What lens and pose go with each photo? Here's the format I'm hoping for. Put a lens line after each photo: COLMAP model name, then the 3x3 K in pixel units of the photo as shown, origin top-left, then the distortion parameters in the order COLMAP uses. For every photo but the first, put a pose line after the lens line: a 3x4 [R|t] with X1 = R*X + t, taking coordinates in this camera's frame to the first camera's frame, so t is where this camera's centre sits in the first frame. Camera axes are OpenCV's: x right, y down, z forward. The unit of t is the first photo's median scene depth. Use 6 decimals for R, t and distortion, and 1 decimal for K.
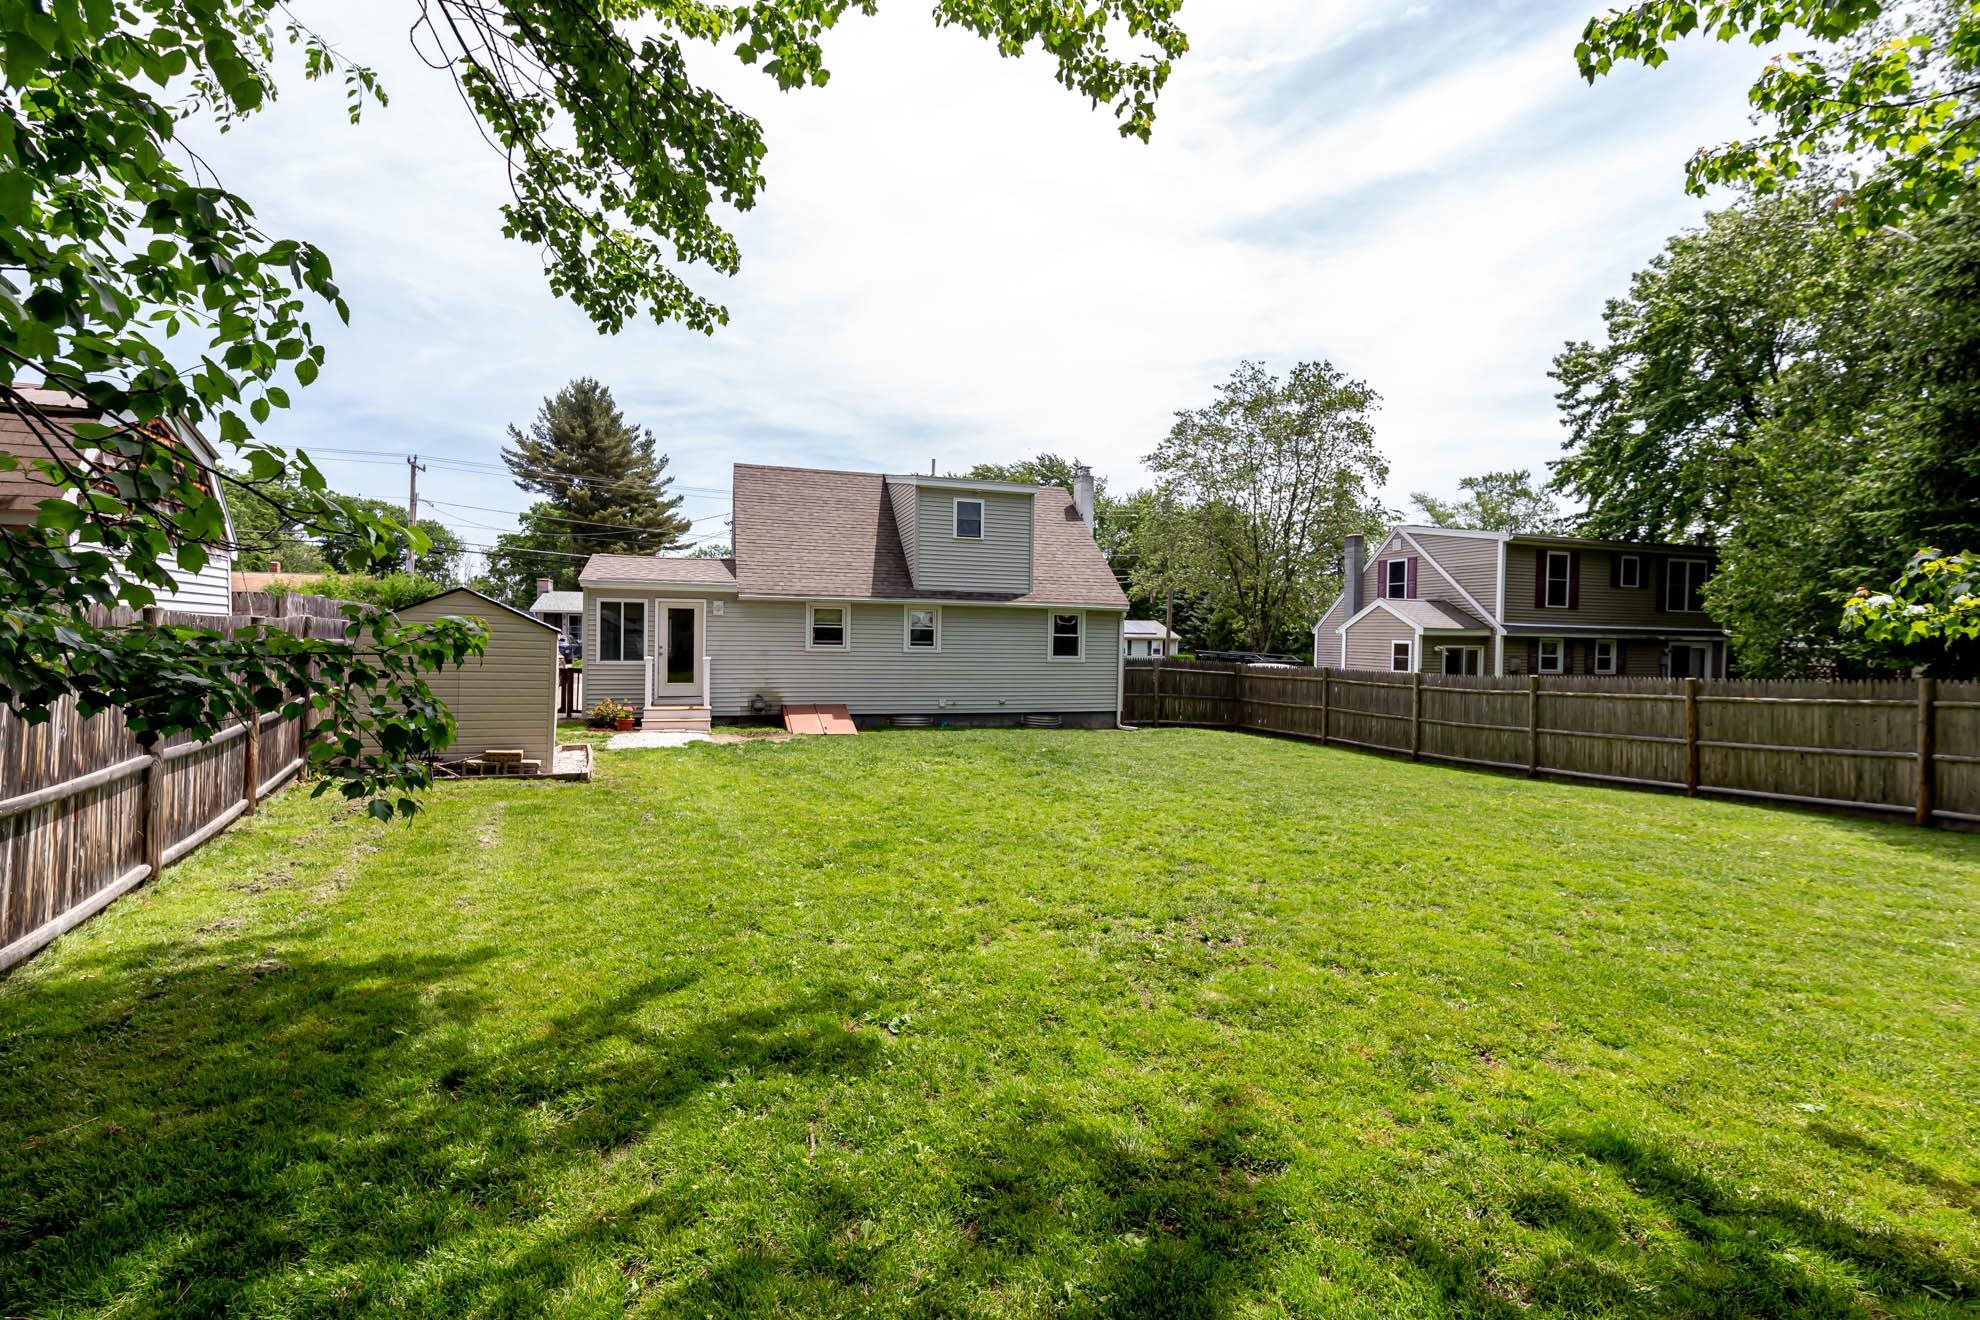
lens RADIAL K [[877.0, 0, 978.3], [0, 877.0, 669.2], [0, 0, 1]] dist [0.001382, -0.000386]
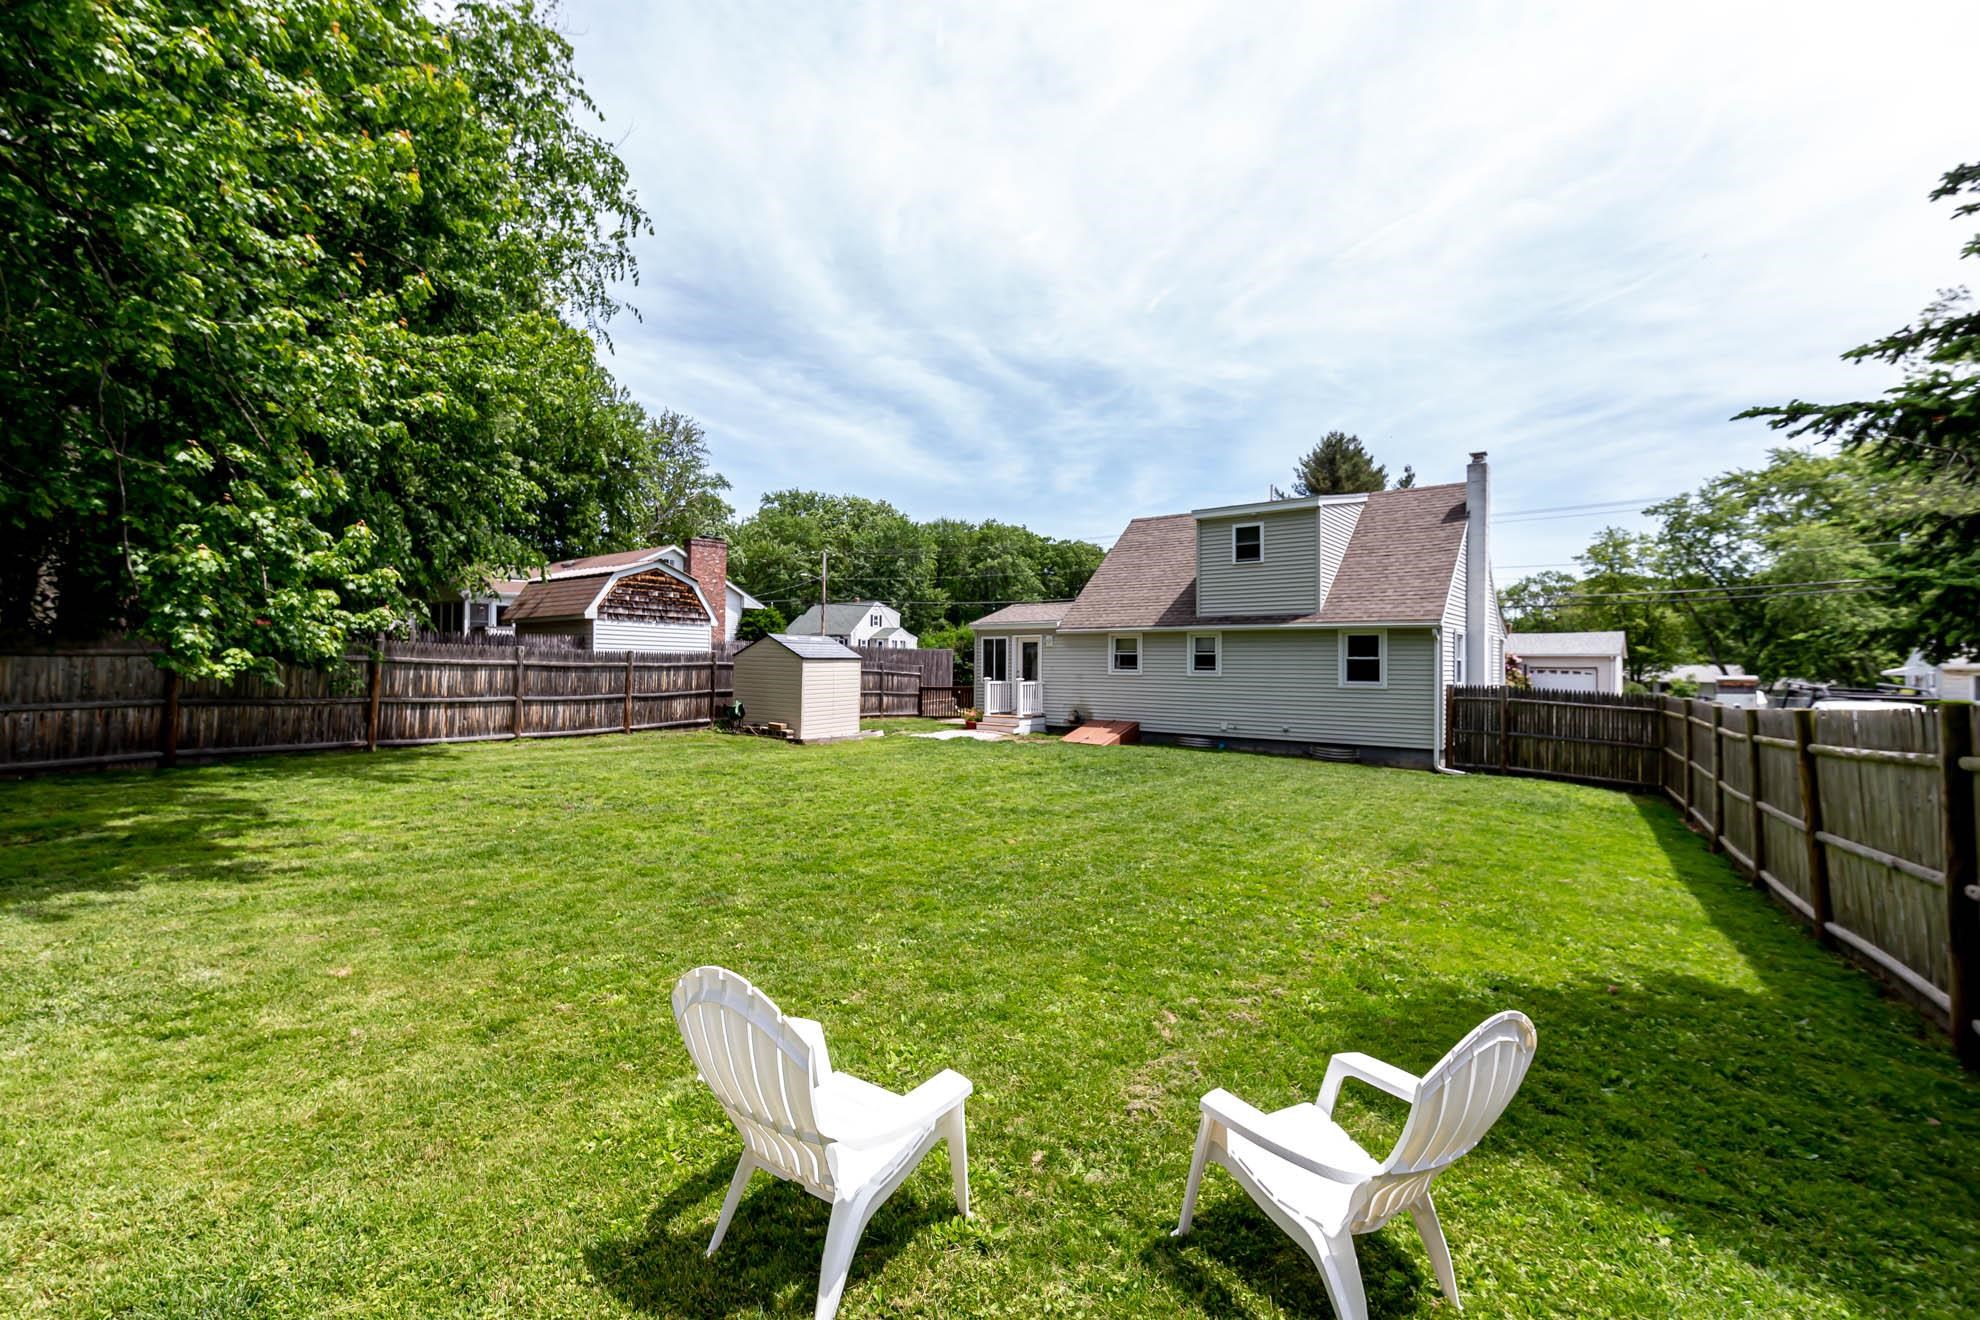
lens RADIAL K [[877.0, 0, 978.3], [0, 877.0, 669.2], [0, 0, 1]] dist [0.001382, -0.000386]
pose [[0.536755, -0.007778, -0.843702, 0.668207], [-0.033061, 0.998996, -0.030243, 0.012661], [0.843090, 0.044126, 0.535958, 0.211616]]
